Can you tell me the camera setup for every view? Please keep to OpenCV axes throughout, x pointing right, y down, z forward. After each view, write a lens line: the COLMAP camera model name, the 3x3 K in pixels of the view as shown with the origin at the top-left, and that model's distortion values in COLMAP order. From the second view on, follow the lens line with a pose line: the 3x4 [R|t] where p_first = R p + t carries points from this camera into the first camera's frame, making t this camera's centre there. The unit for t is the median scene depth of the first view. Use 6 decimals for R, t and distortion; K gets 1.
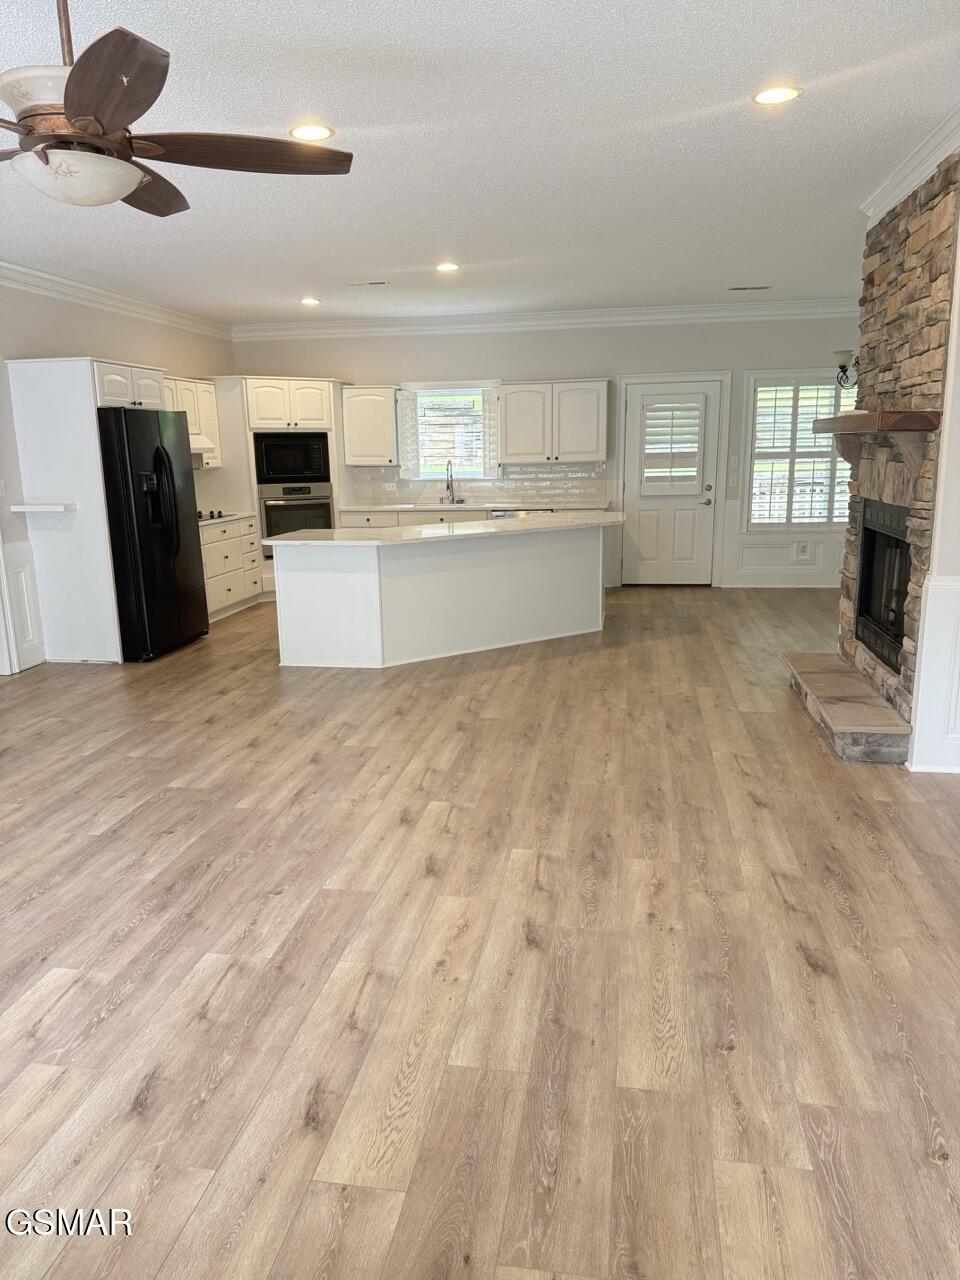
lens RADIAL K [[903.1, 0, 478.5], [0, 903.1, 639.4], [0, 0, 1]] dist [0.017288, -0.016402]
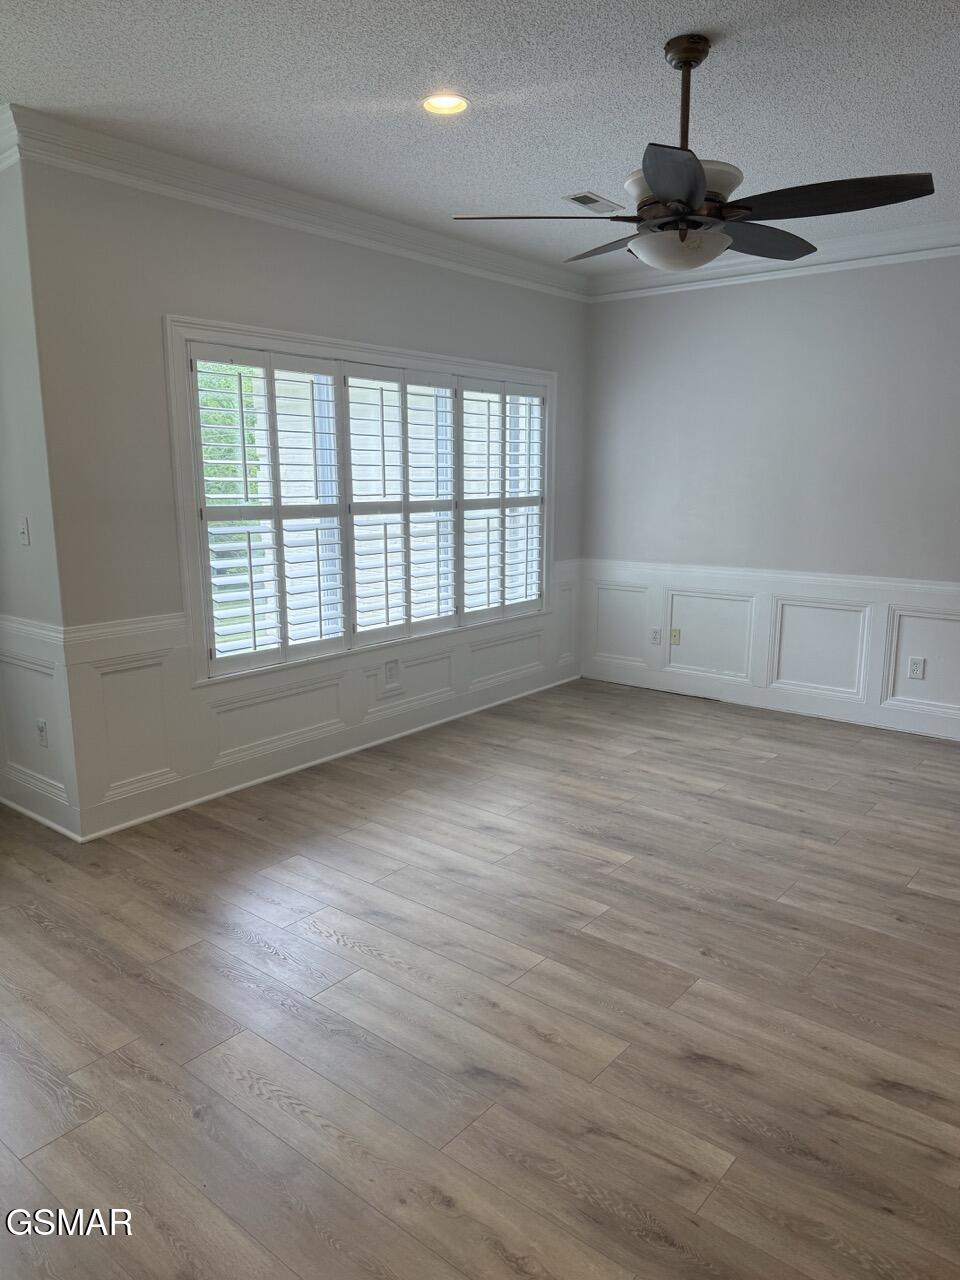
lens RADIAL K [[903.1, 0, 485.5], [0, 903.1, 644.9], [0, 0, 1]] dist [0.017288, -0.016402]
pose [[-0.488140, 0.193996, -0.850932, 0.595627], [-0.175246, 0.933340, 0.313314, -0.258226], [0.854990, 0.302064, -0.421604, 1.062004]]
